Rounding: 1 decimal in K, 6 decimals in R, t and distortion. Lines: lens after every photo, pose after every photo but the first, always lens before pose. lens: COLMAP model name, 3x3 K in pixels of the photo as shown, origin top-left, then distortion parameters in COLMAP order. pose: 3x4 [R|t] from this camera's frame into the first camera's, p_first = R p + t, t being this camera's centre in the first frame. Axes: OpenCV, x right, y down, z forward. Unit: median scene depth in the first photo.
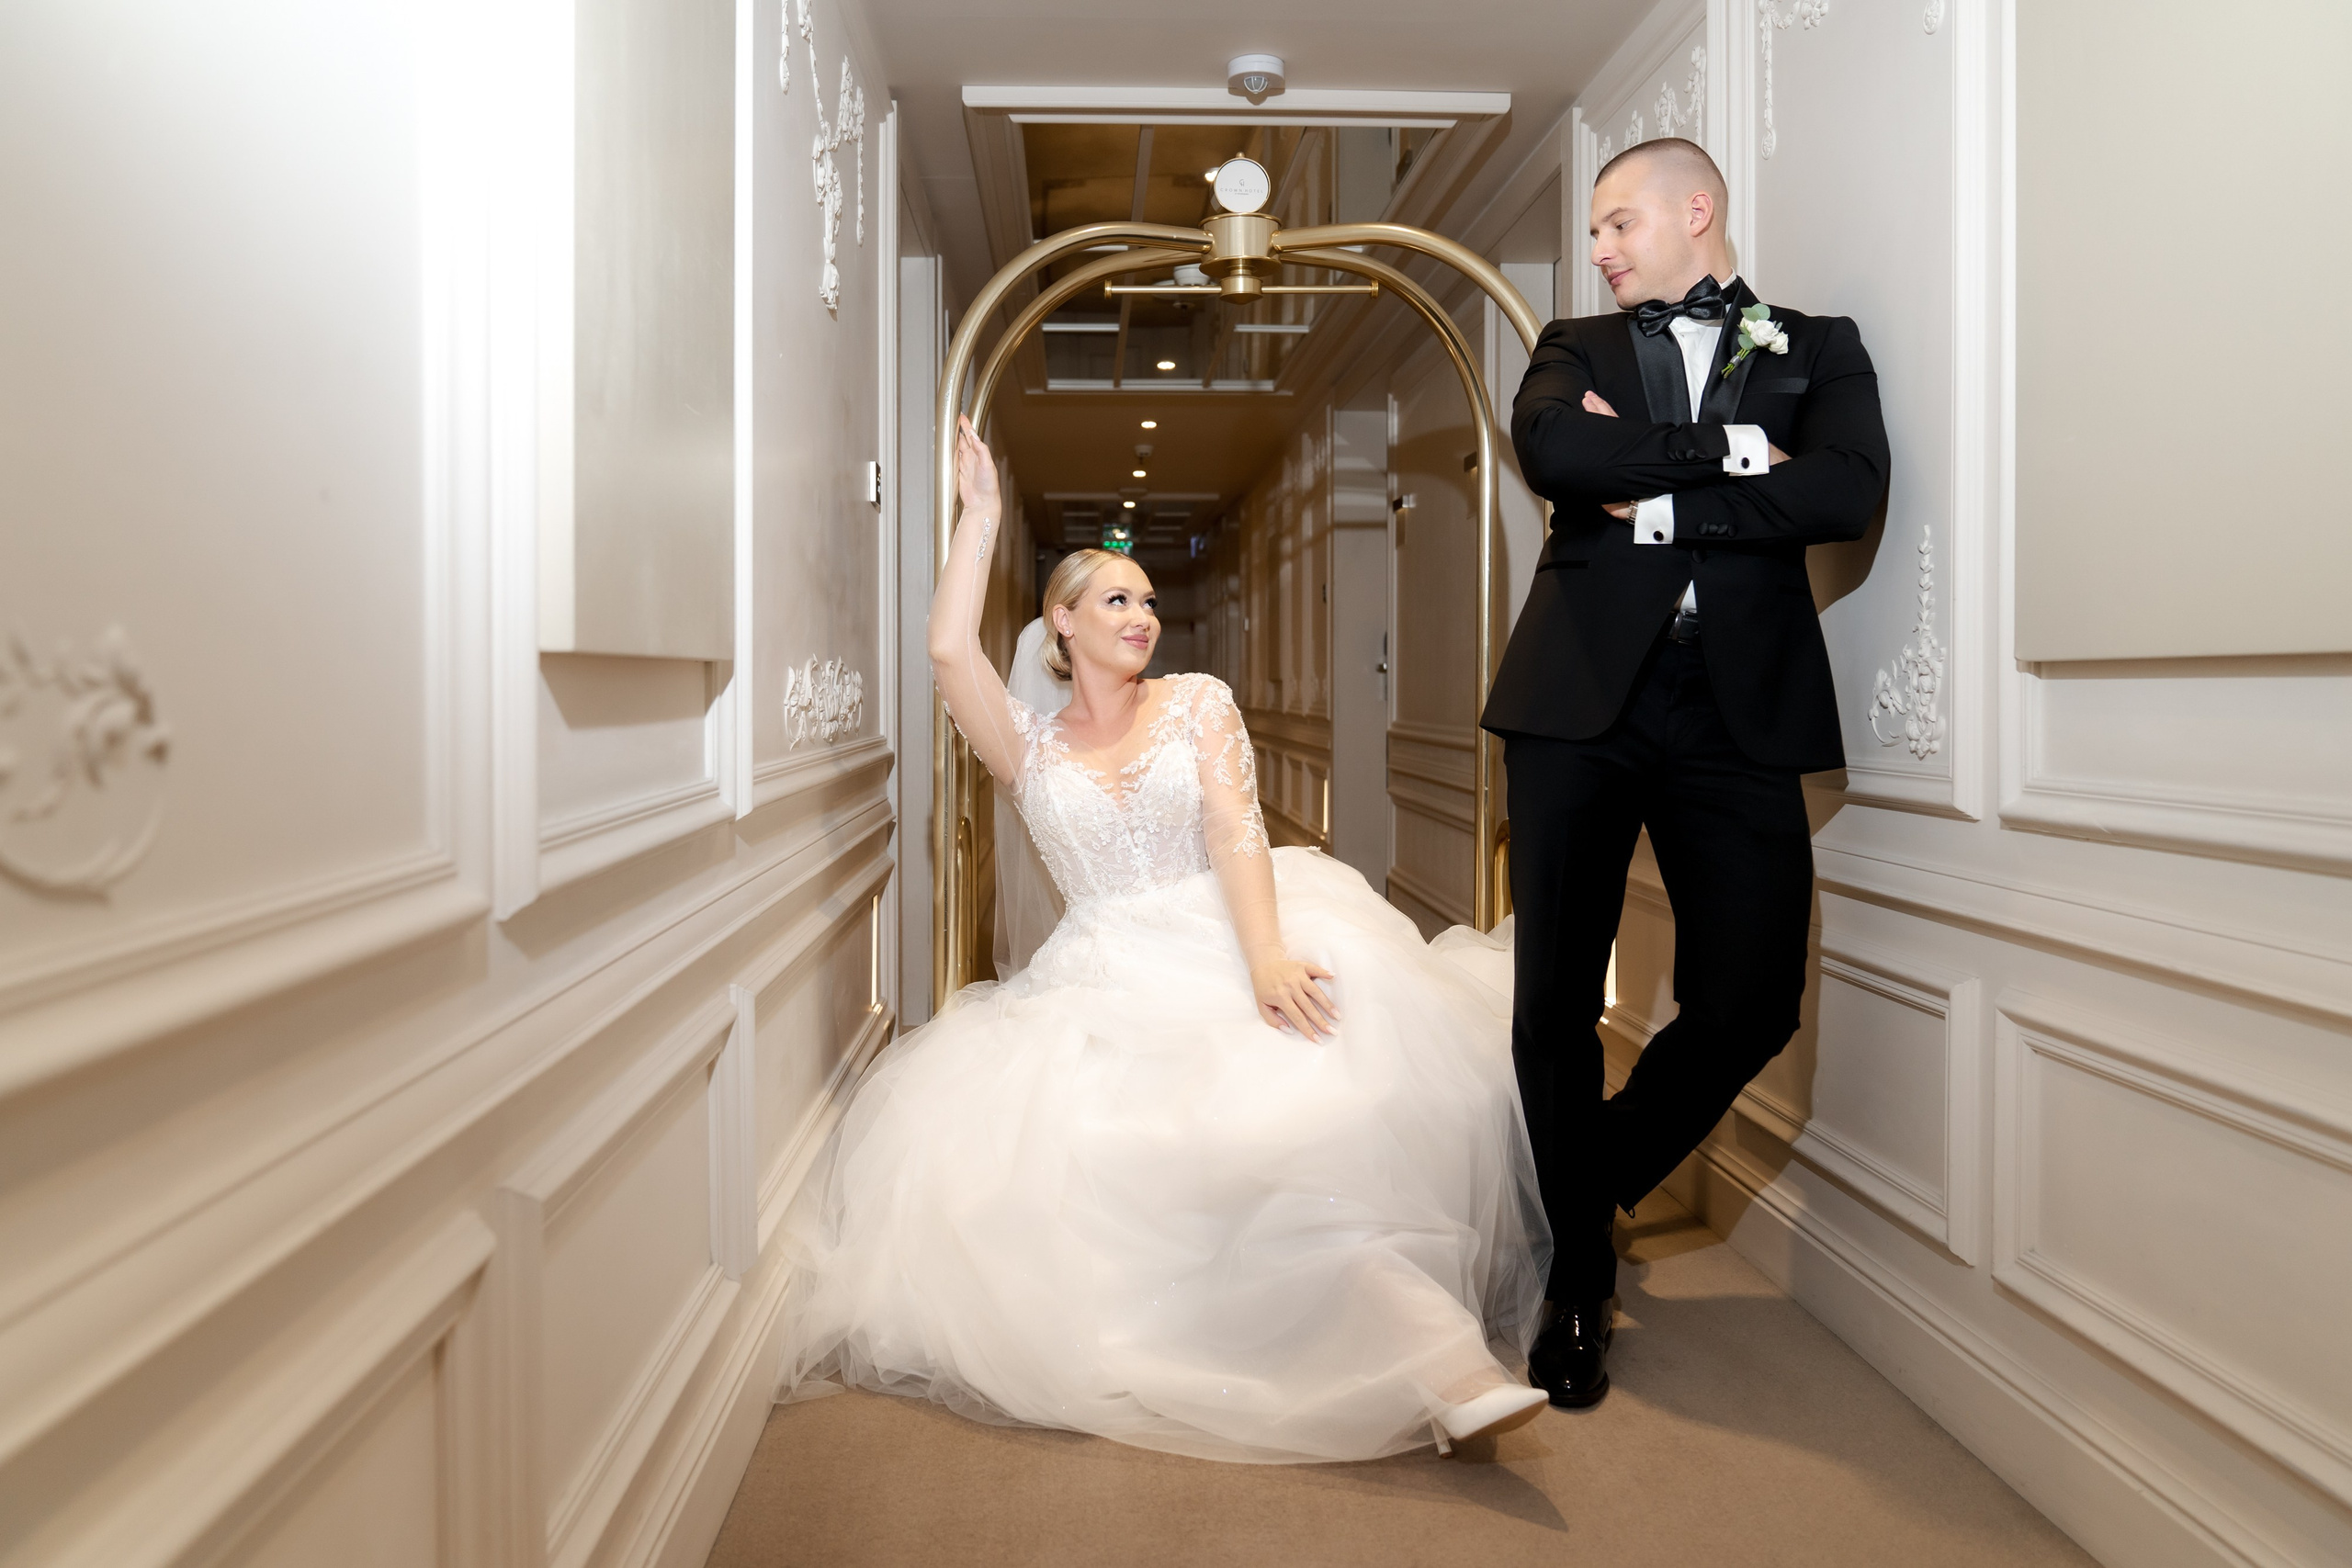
lens RADIAL K [[1638.4, 0, 1173.8], [0, 1638.4, 704.3], [0, 0, 1]] dist [0.003600, 0.002916]
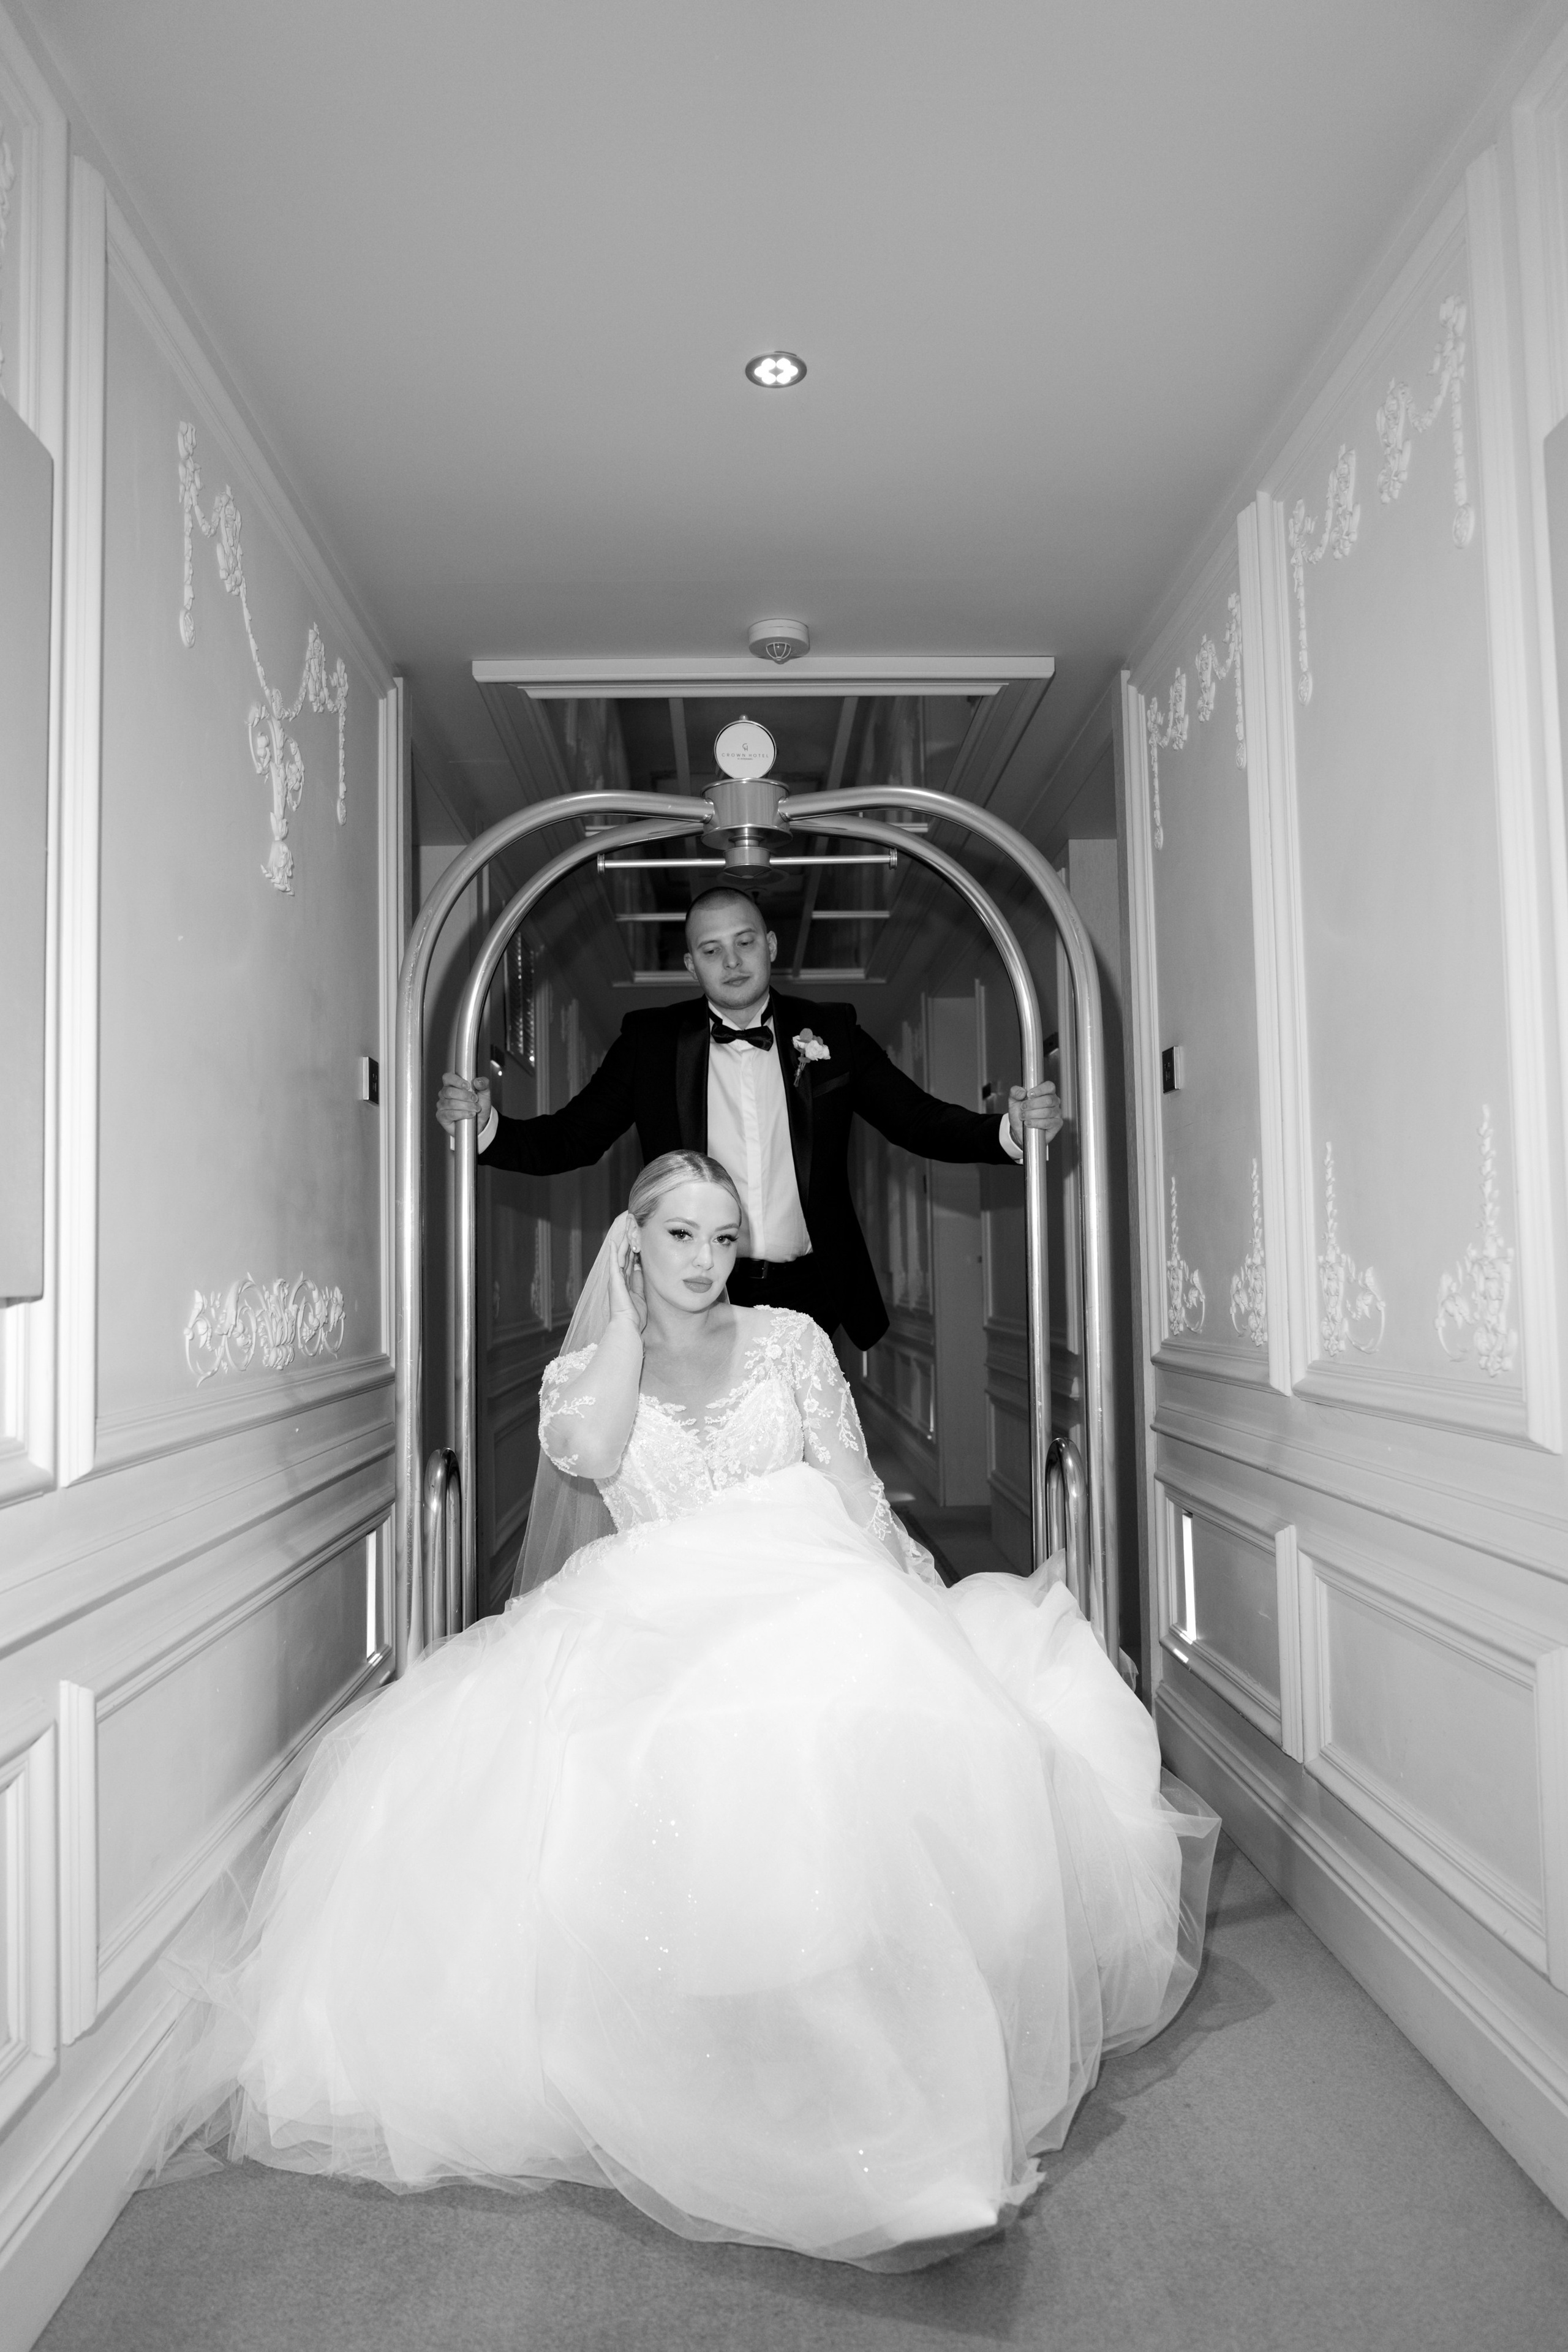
lens RADIAL K [[1647.2, 0, 784.0], [0, 1647.2, 1176.0], [0, 0, 1]] dist [-0.005207, 0.001789]
pose [[0.999778, -0.018850, -0.009435, 0.066955], [0.018112, 0.997174, -0.072913, -0.010488], [0.010783, 0.072726, 0.997294, 0.094123]]
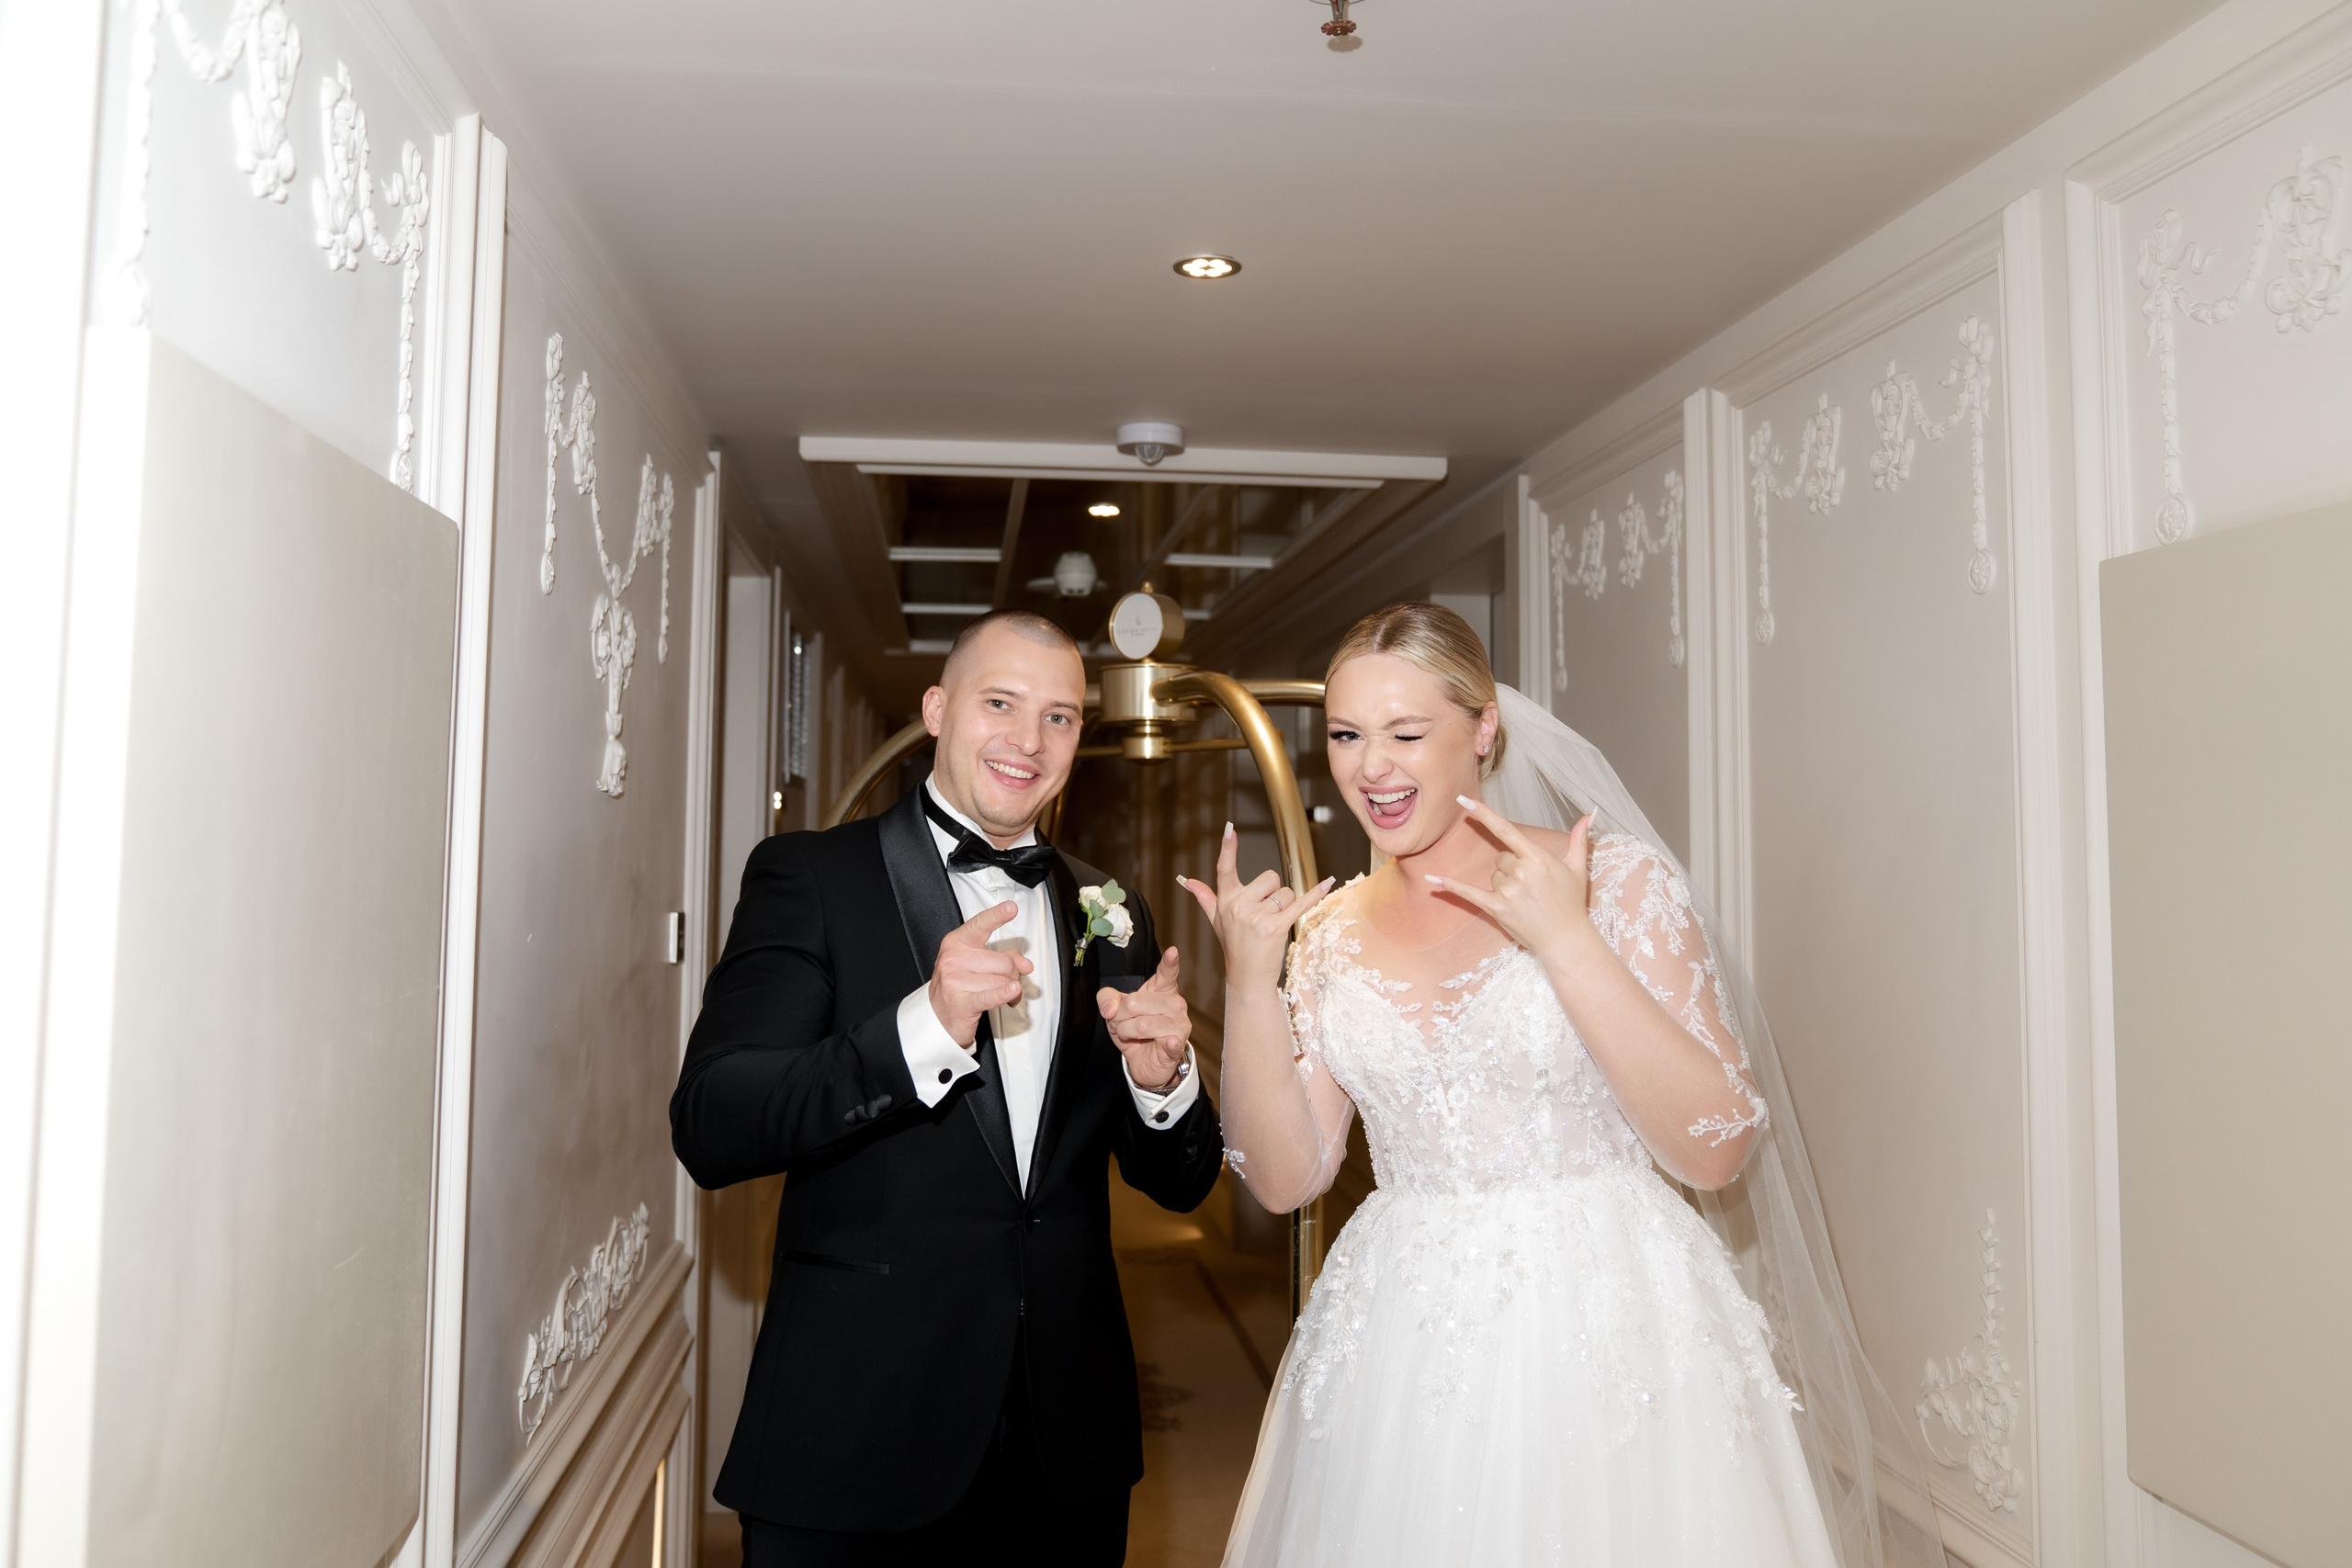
lens RADIAL K [[1833.1, 0, 1176.0], [0, 1833.1, 784.0], [0, 0, 1]] dist [0.009073, 0.006413]
pose [[0.997776, 0.012819, 0.065408, 0.004299], [-0.007923, 0.997185, -0.074563, -0.163750], [-0.066180, 0.073878, 0.995069, 0.085557]]
